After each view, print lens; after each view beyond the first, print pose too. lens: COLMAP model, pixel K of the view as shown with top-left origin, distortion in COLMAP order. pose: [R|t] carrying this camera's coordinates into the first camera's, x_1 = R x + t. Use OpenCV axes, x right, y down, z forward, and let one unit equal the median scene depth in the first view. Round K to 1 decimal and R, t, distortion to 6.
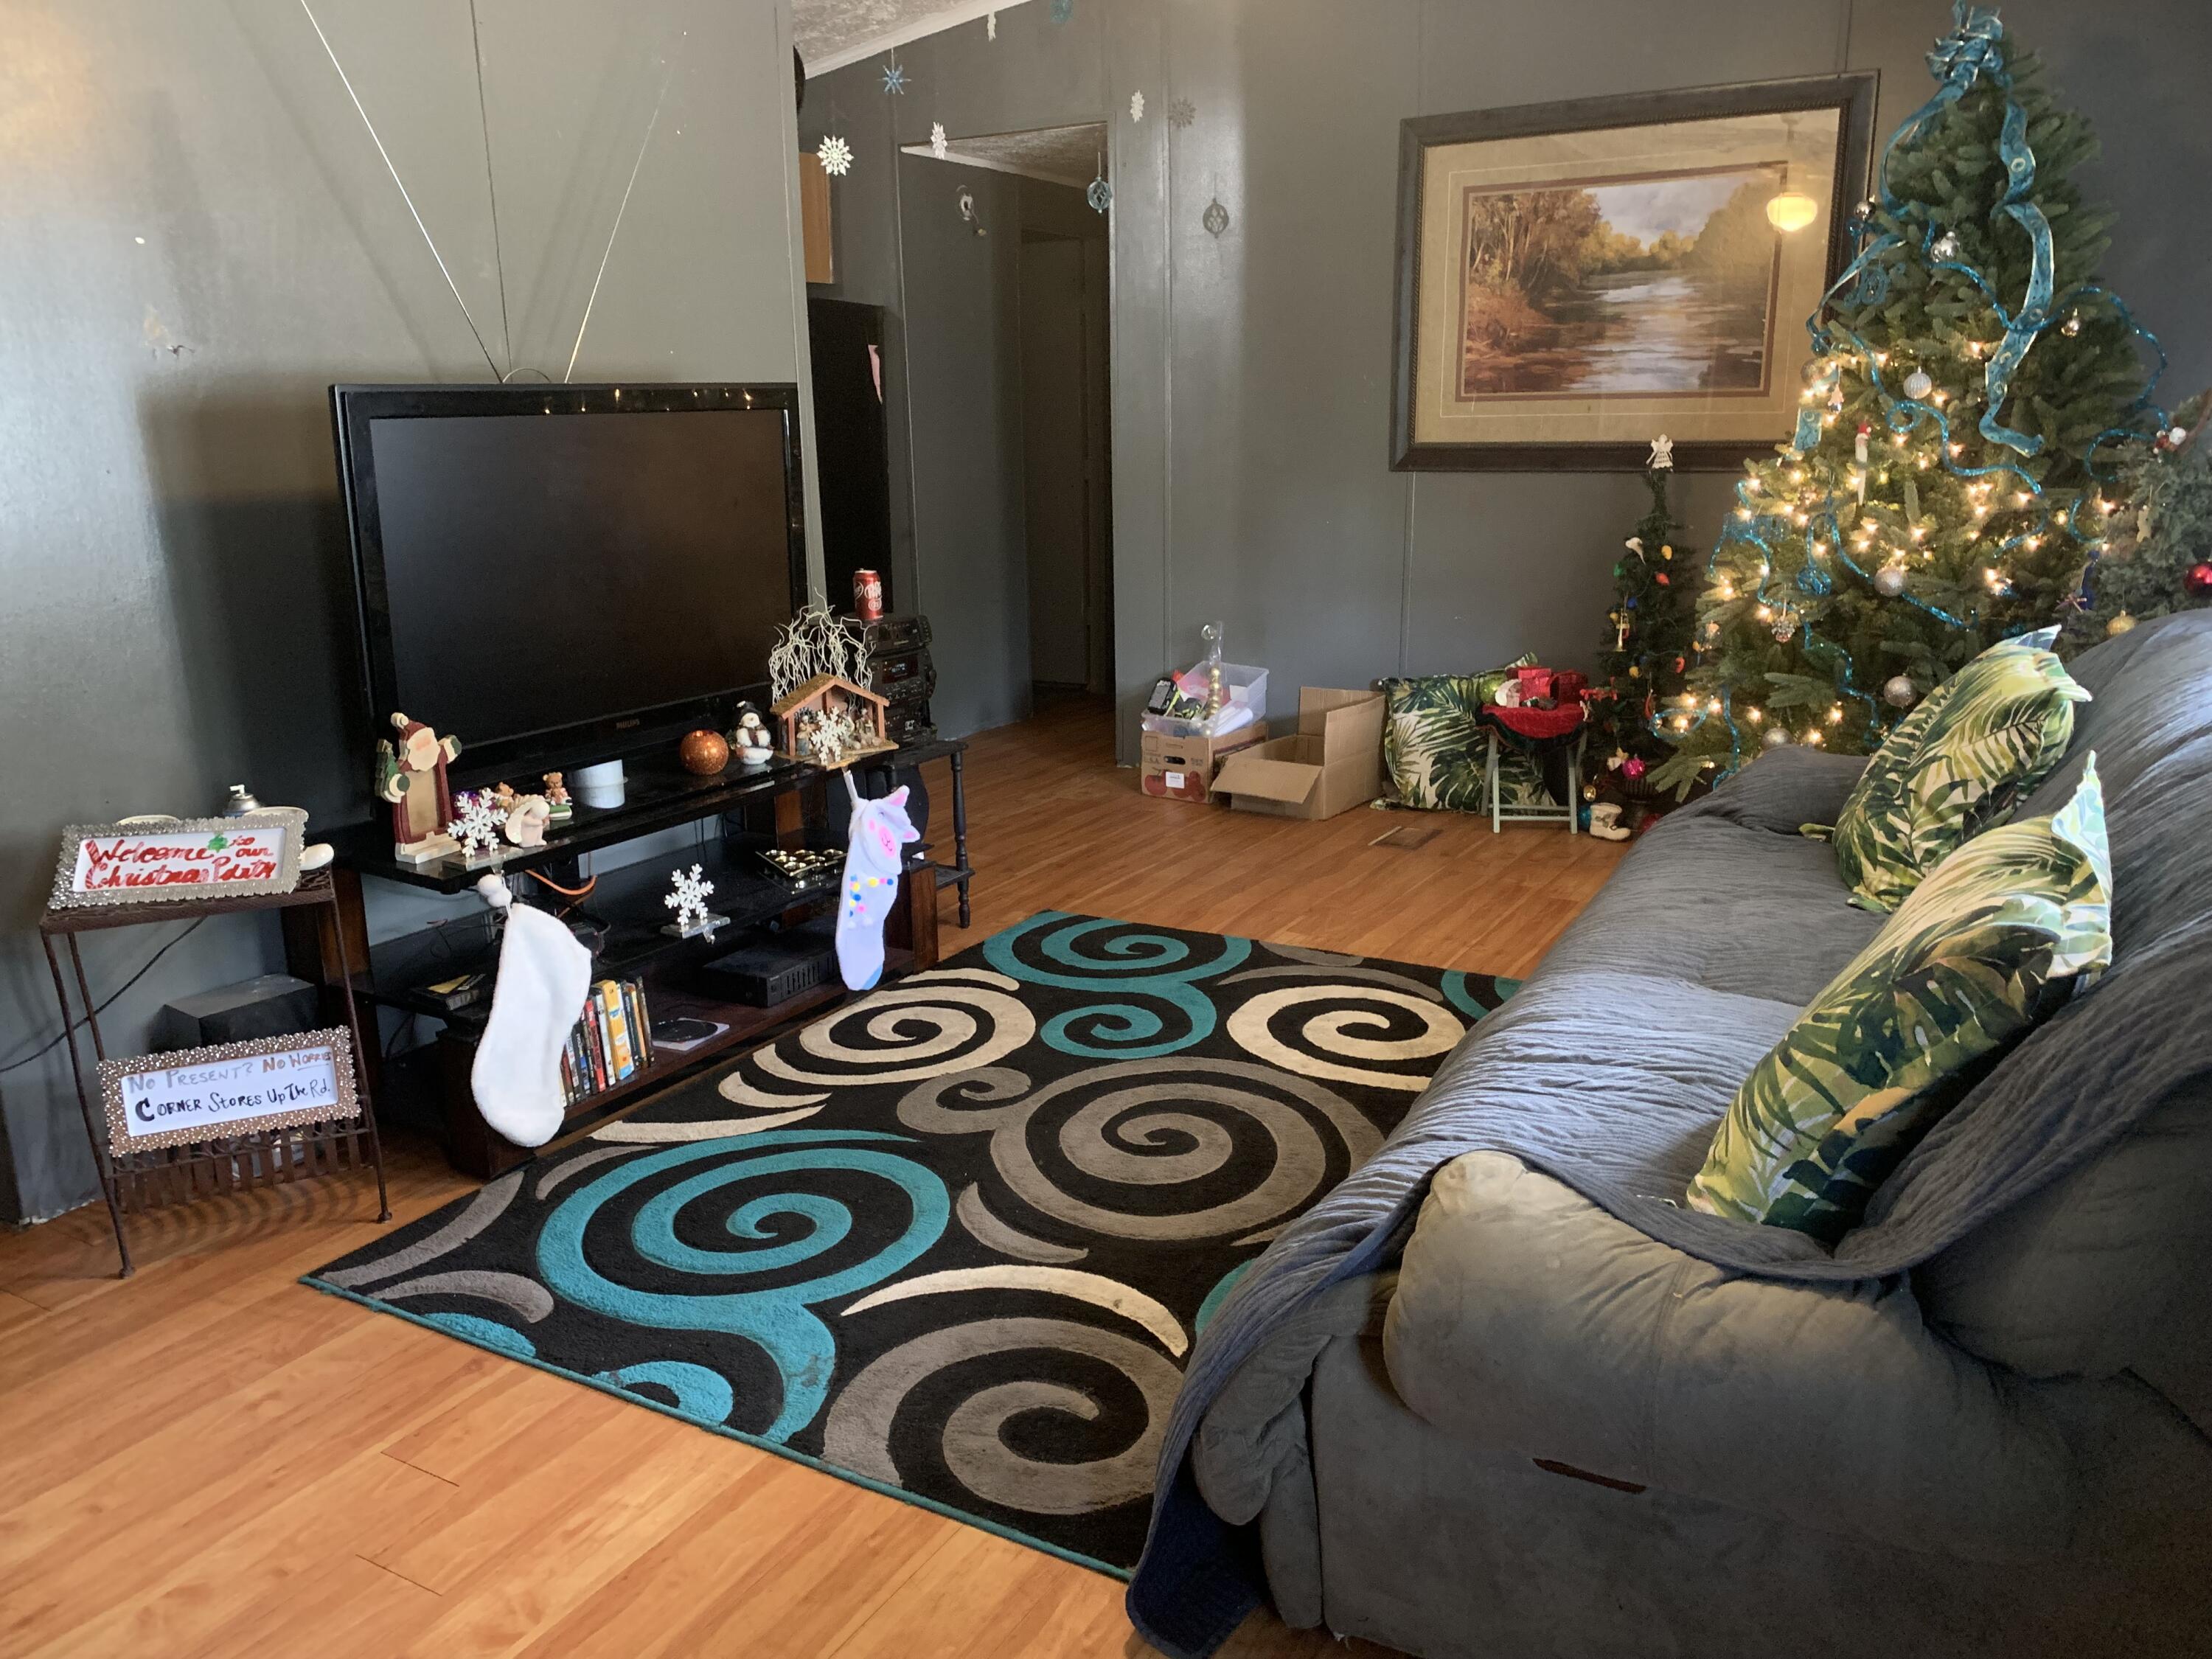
lens RADIAL K [[1700.0, 0, 1095.5], [0, 1700.0, 813.0], [0, 0, 1]] dist [0.060762, -0.077458]
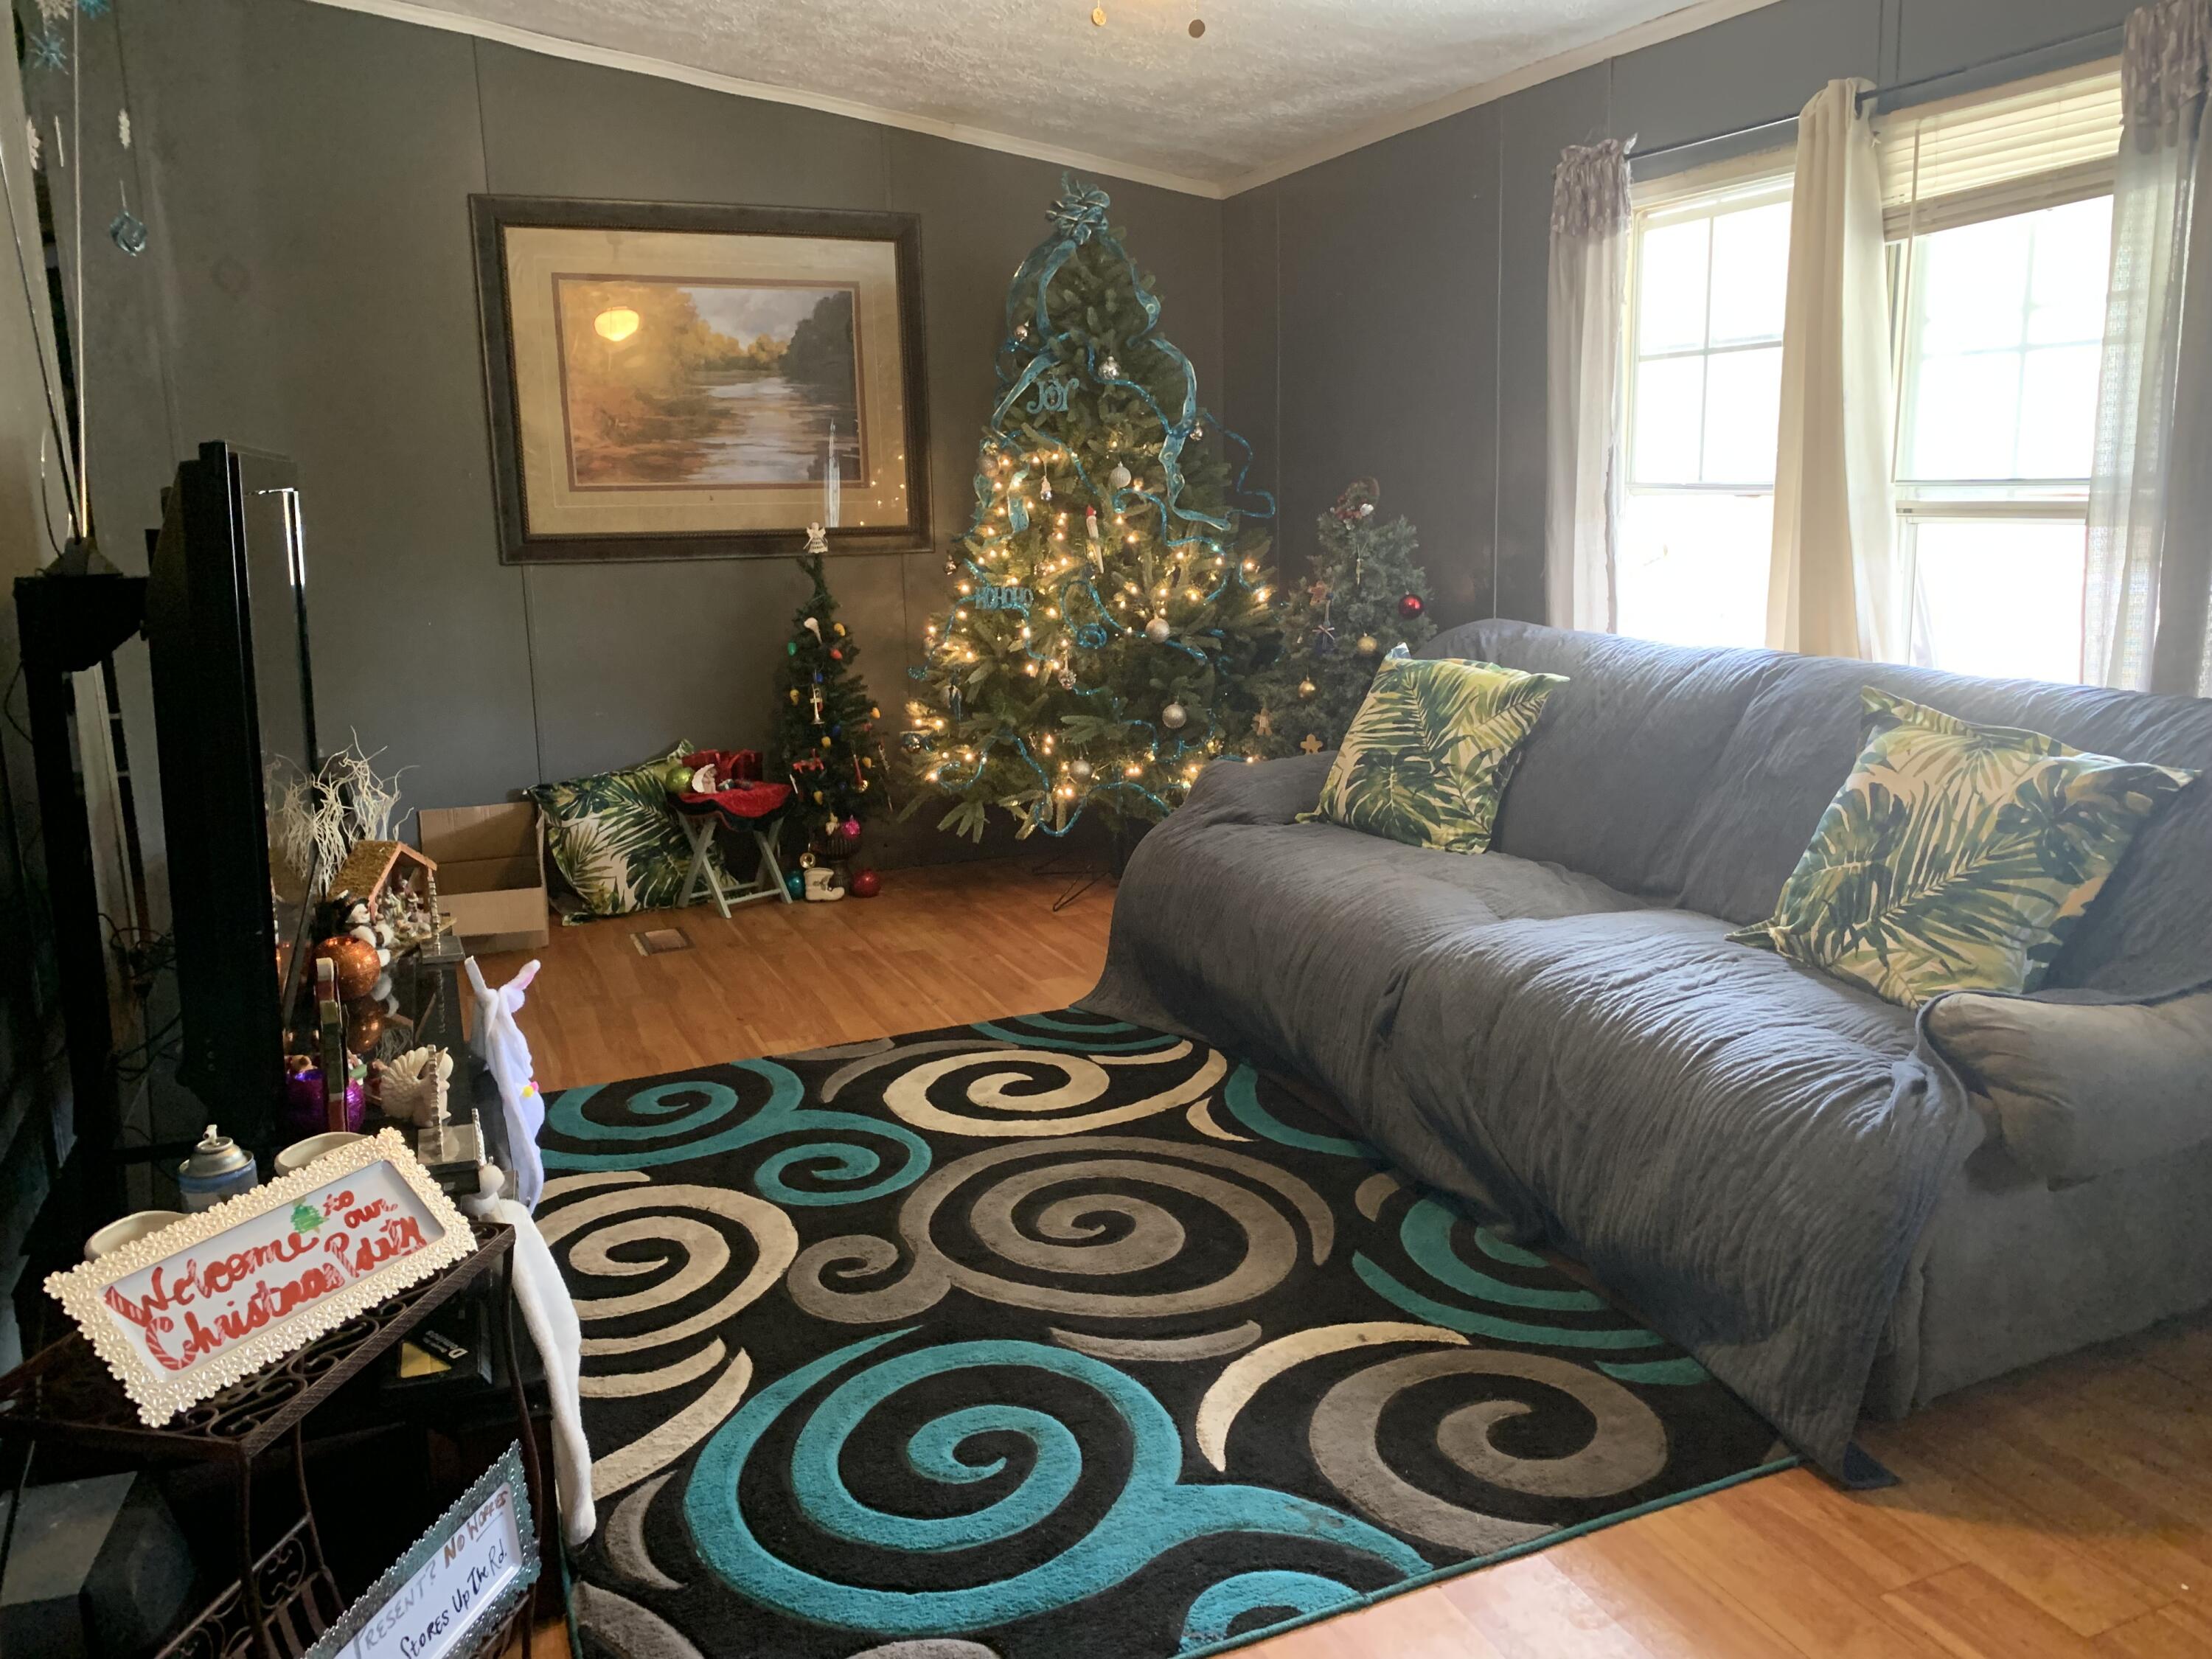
lens RADIAL K [[1700.0, 0, 1093.6], [0, 1700.0, 782.6], [0, 0, 1]] dist [0.060762, -0.077458]
pose [[0.593910, -0.136256, 0.792909, -0.557509], [0.196162, 0.980335, 0.021532, -0.061103], [-0.780251, 0.142751, 0.608959, 0.295508]]
